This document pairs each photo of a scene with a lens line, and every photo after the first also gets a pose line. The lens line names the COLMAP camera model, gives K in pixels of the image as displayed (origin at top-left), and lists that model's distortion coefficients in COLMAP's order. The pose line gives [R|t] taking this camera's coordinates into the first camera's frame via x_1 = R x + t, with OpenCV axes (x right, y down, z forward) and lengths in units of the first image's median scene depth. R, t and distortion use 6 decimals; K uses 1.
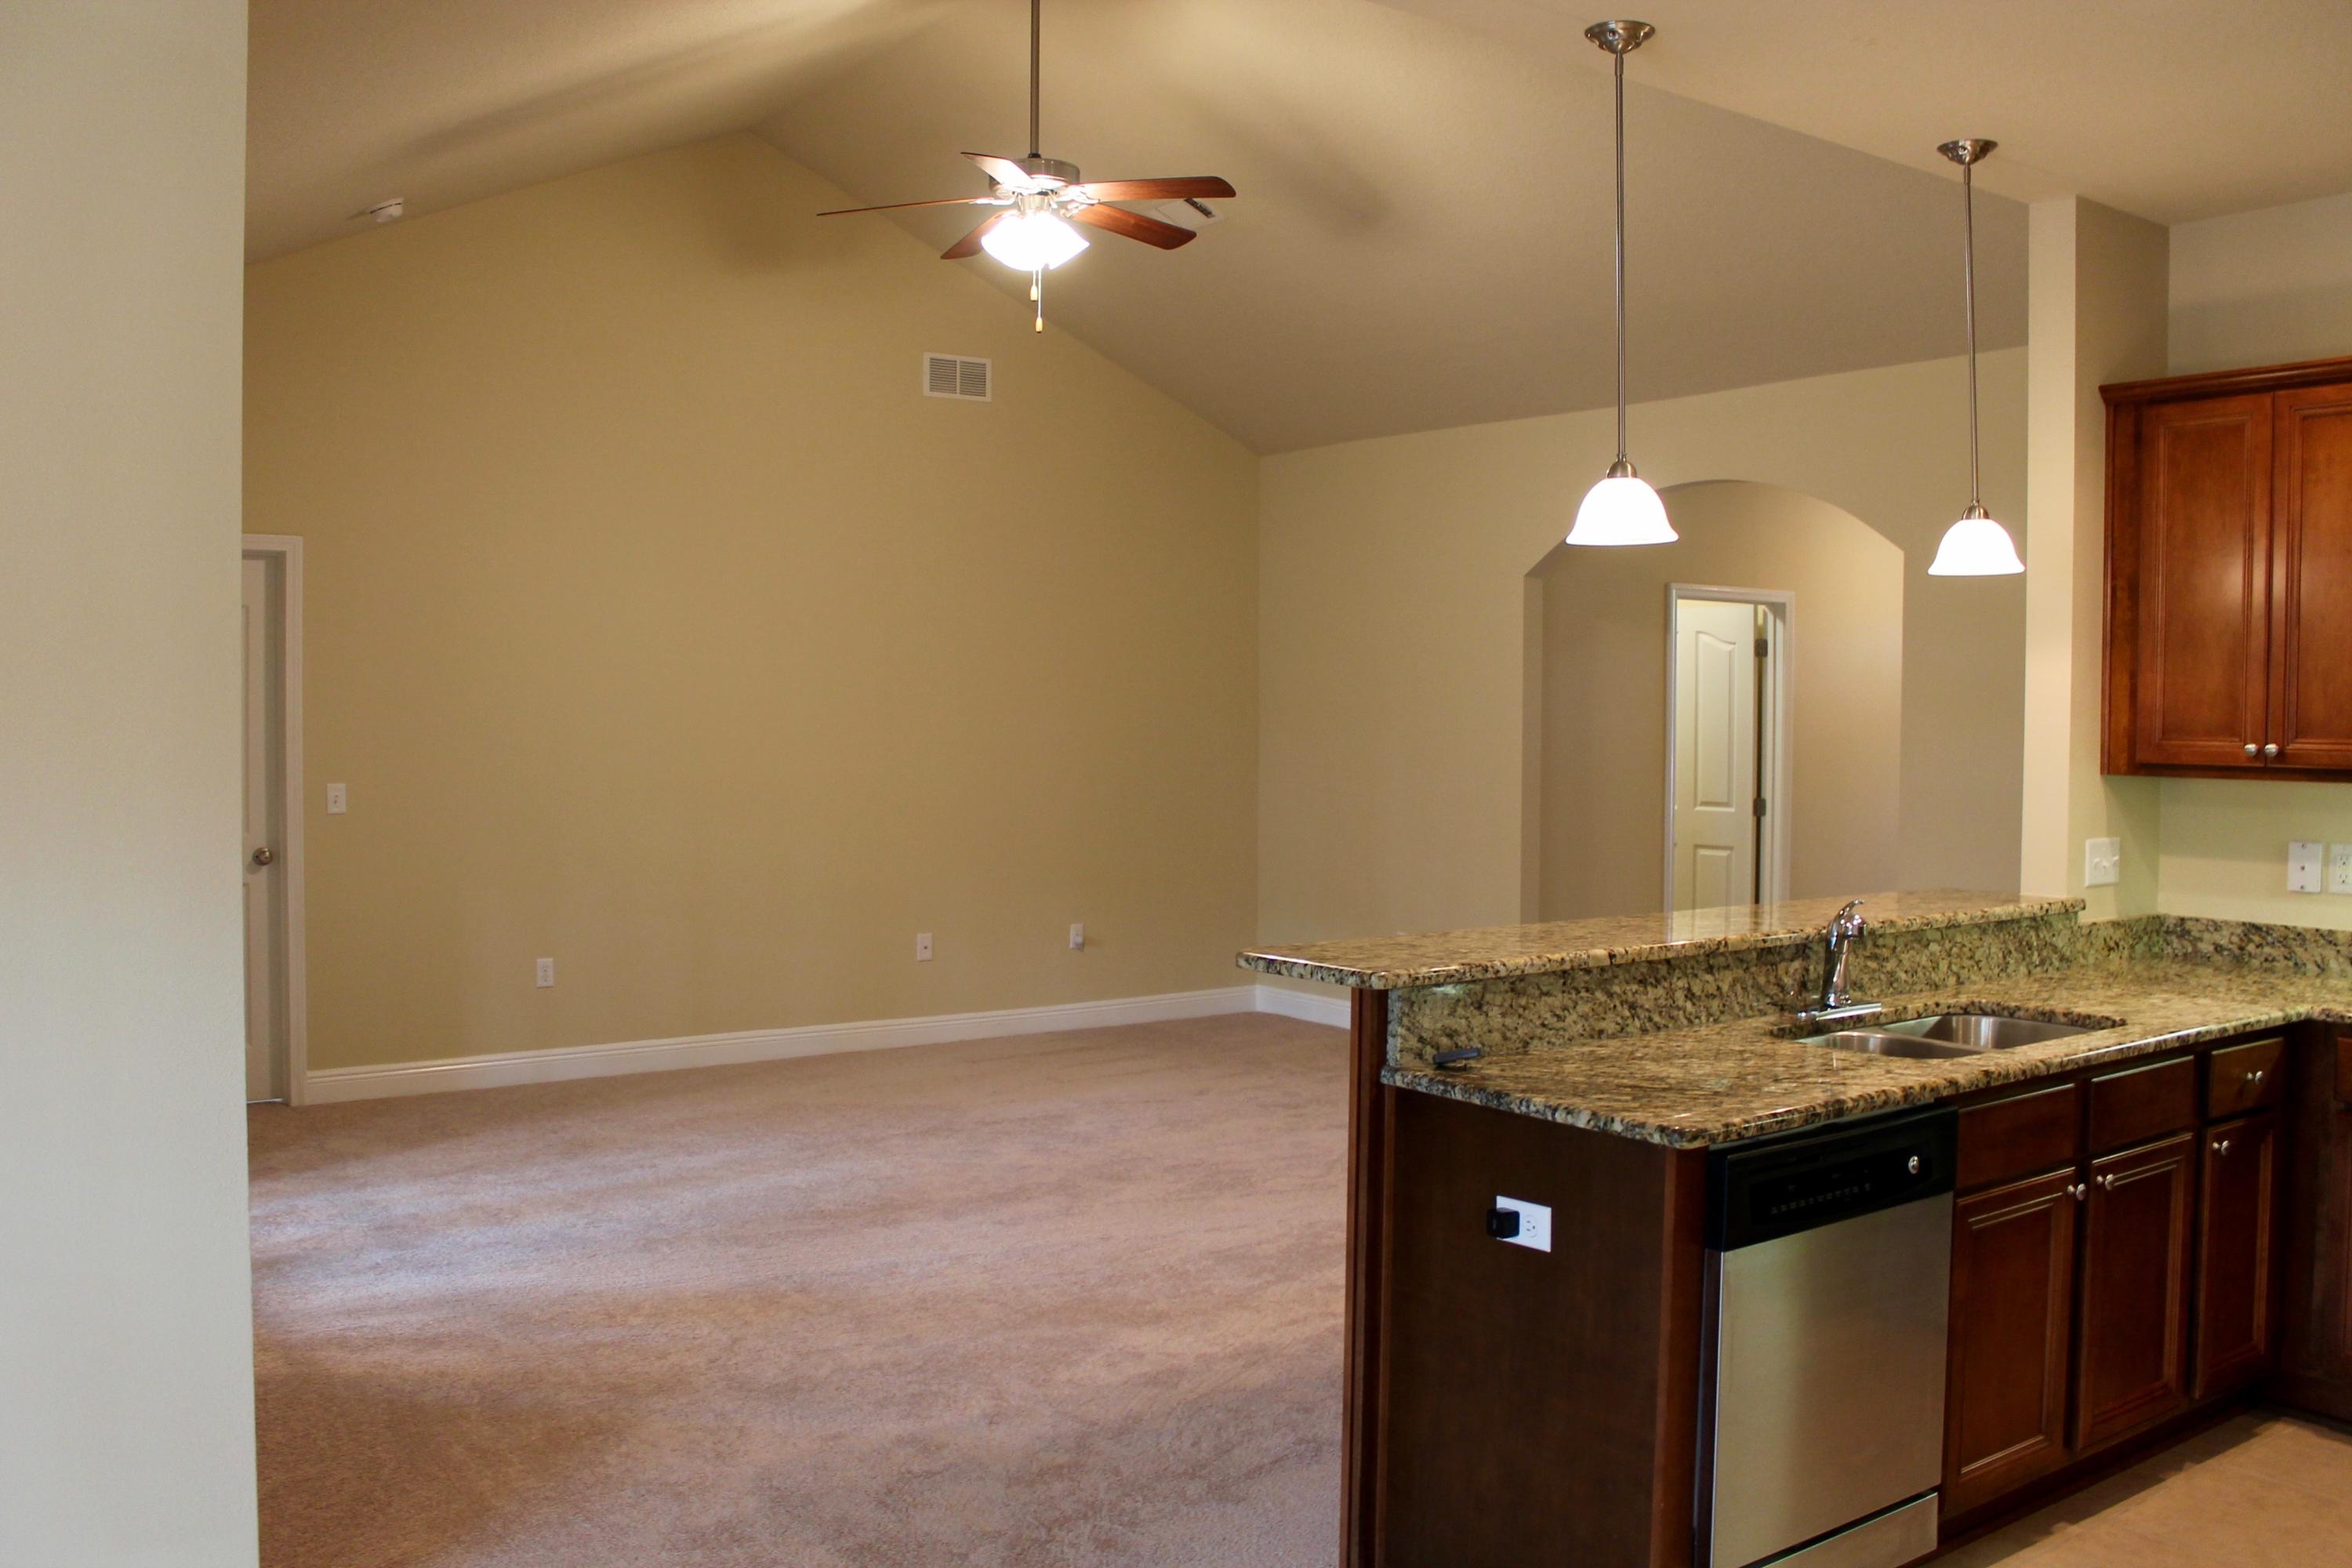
lens RADIAL K [[2012.5, 0, 1176.0], [0, 2012.5, 784.0], [0, 0, 1]] dist [-0.011681, -0.001707]
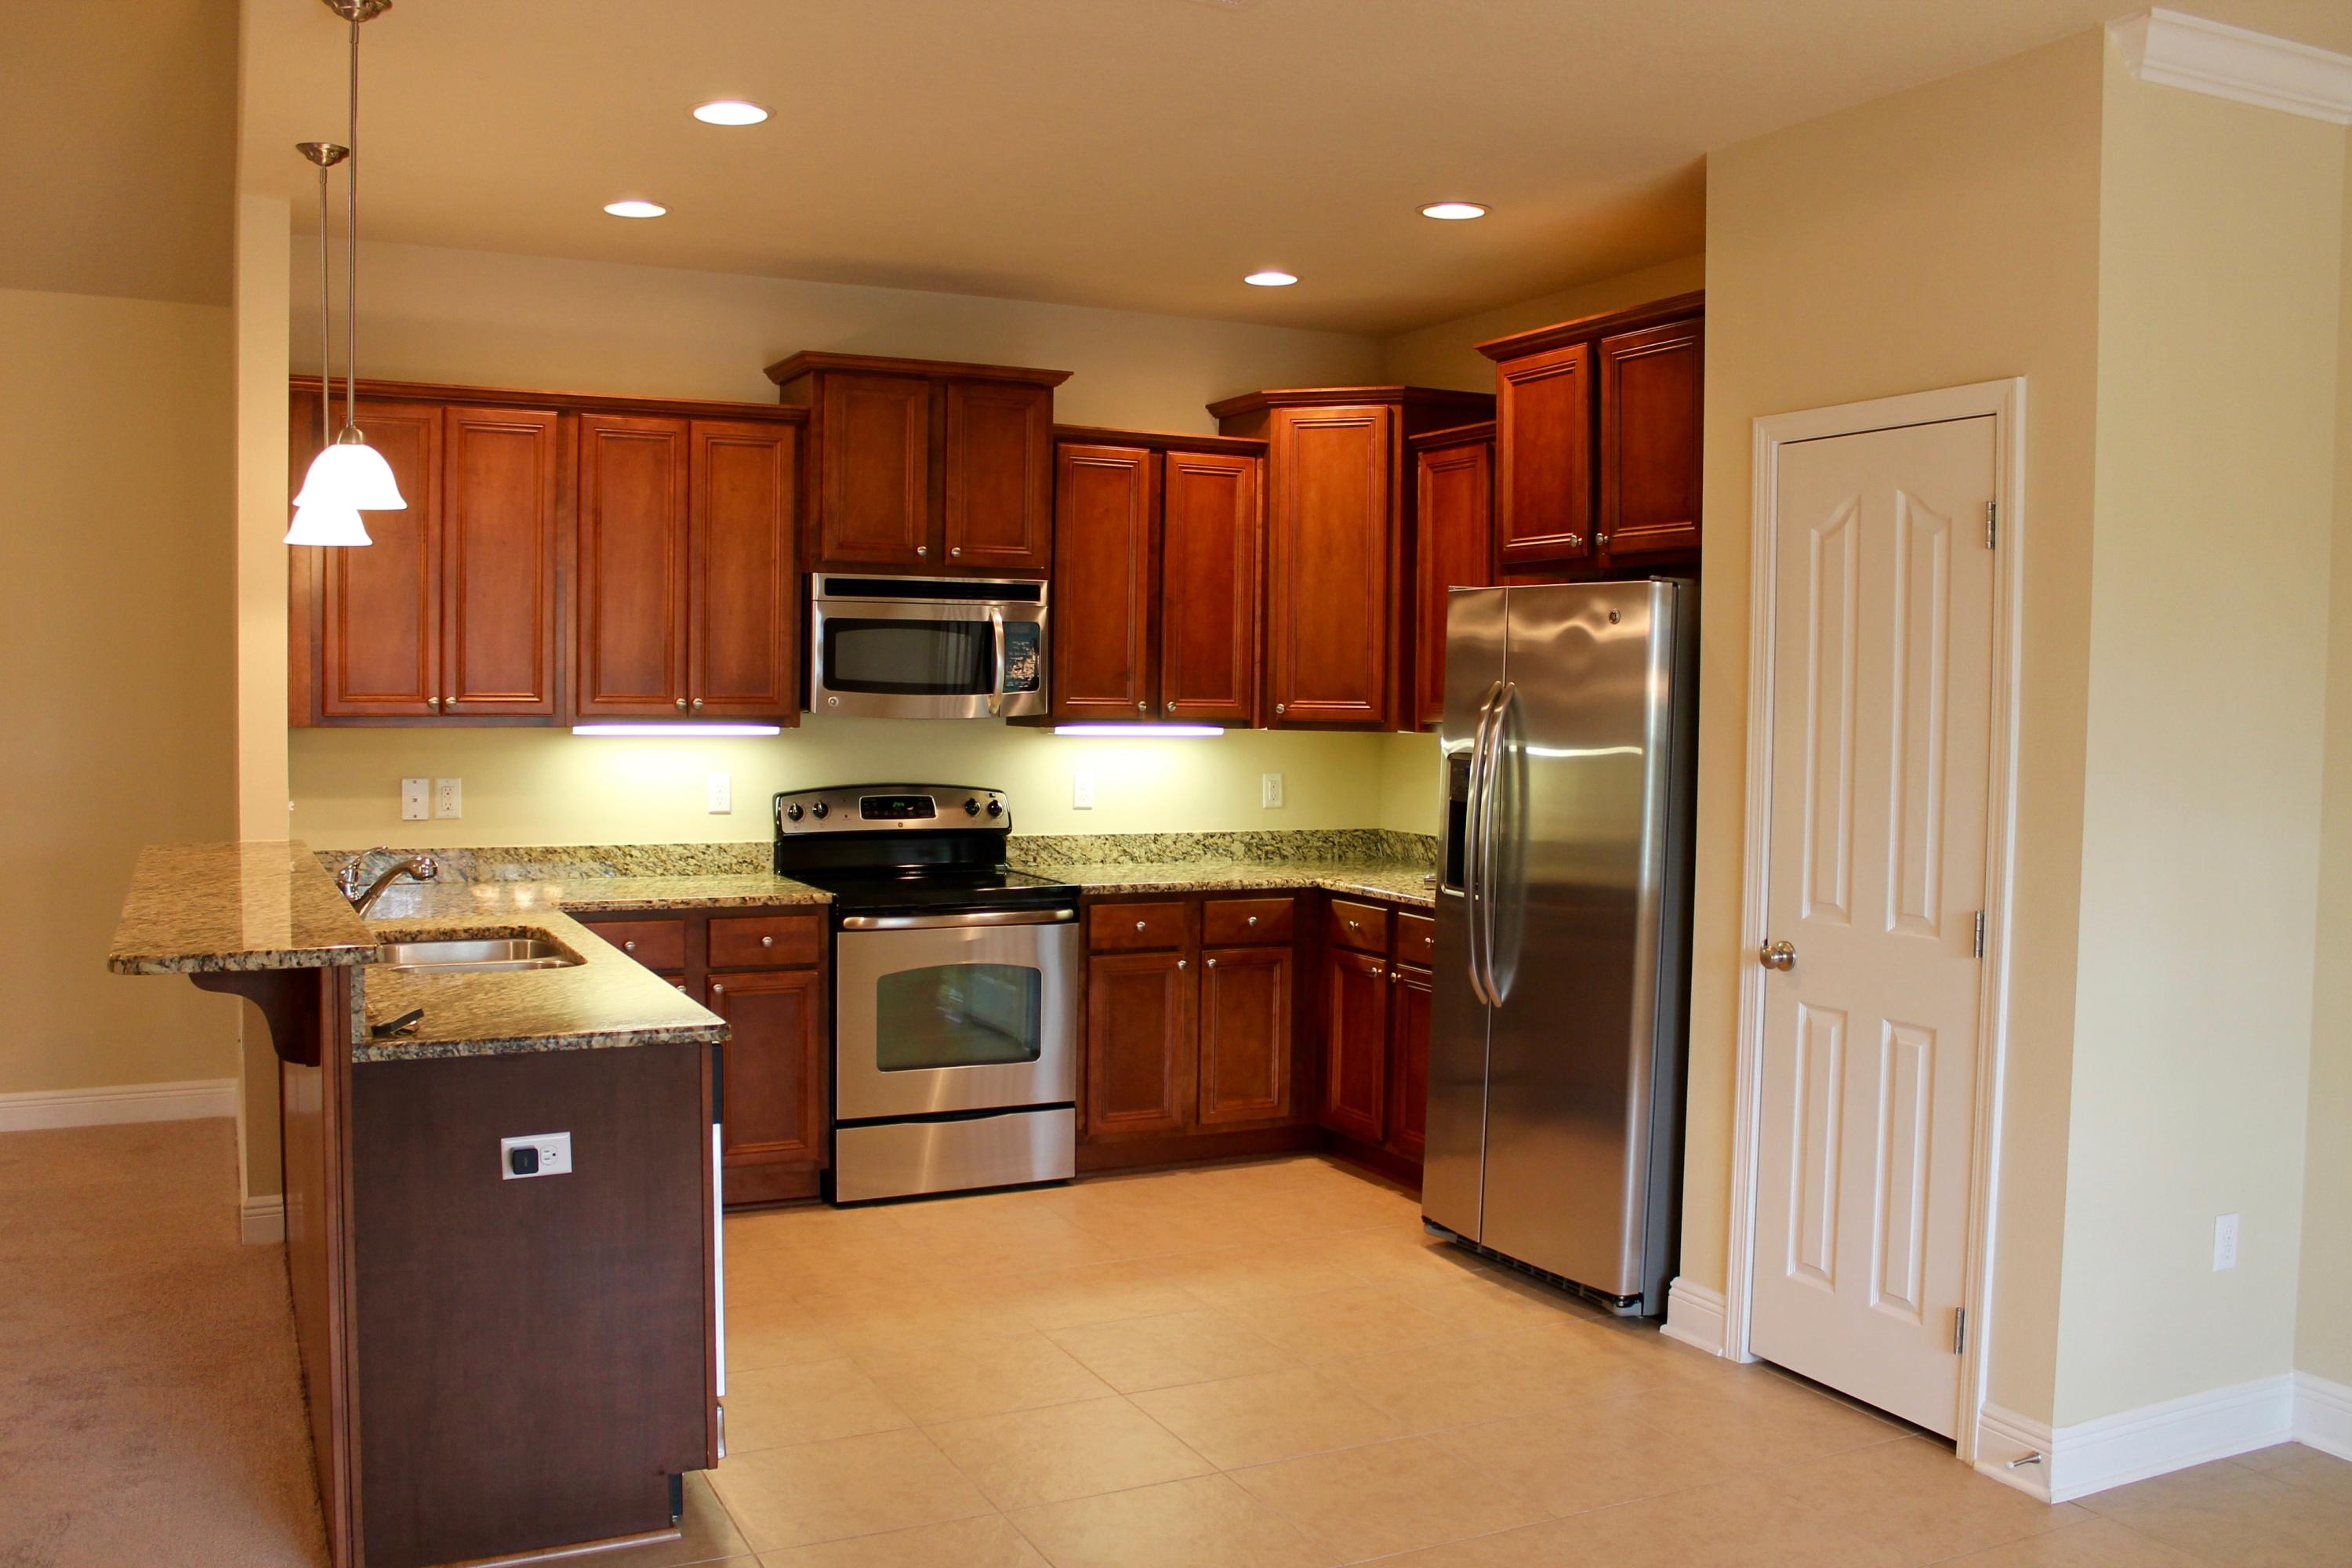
lens RADIAL K [[2012.5, 0, 1176.0], [0, 2012.5, 784.0], [0, 0, 1]] dist [-0.011681, -0.001707]
pose [[0.220892, -0.054697, 0.973763, -0.574108], [0.031118, 0.998313, 0.049017, -0.014248], [-0.974802, 0.019474, 0.222222, 0.318247]]
